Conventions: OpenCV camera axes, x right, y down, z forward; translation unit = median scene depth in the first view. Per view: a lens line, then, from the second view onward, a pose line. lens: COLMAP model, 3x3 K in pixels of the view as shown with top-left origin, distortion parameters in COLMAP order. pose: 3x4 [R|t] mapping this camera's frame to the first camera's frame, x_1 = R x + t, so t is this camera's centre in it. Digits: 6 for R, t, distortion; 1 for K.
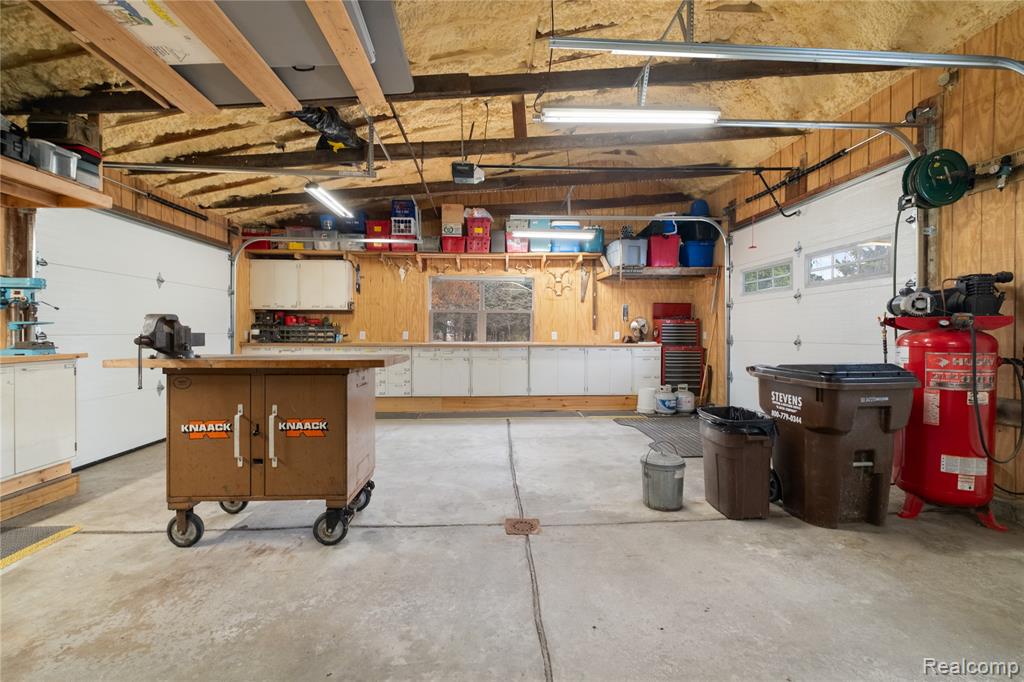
lens RADIAL K [[434.7, 0, 510.7], [0, 434.7, 334.5], [0, 0, 1]] dist [-0.001123, -0.000102]
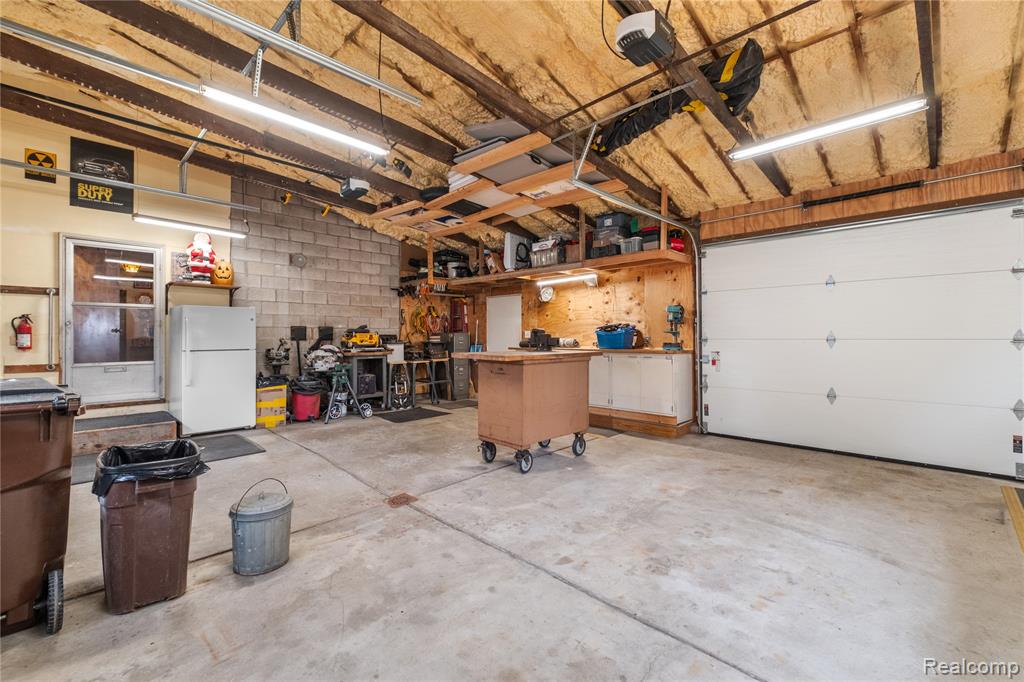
lens RADIAL K [[434.7, 0, 510.7], [0, 434.7, 334.5], [0, 0, 1]] dist [-0.001123, -0.000102]
pose [[-0.744310, -0.004283, -0.667821, 0.550065], [-0.002832, 0.999991, -0.003257, -0.011937], [0.667828, -0.000533, -0.744315, 1.912627]]
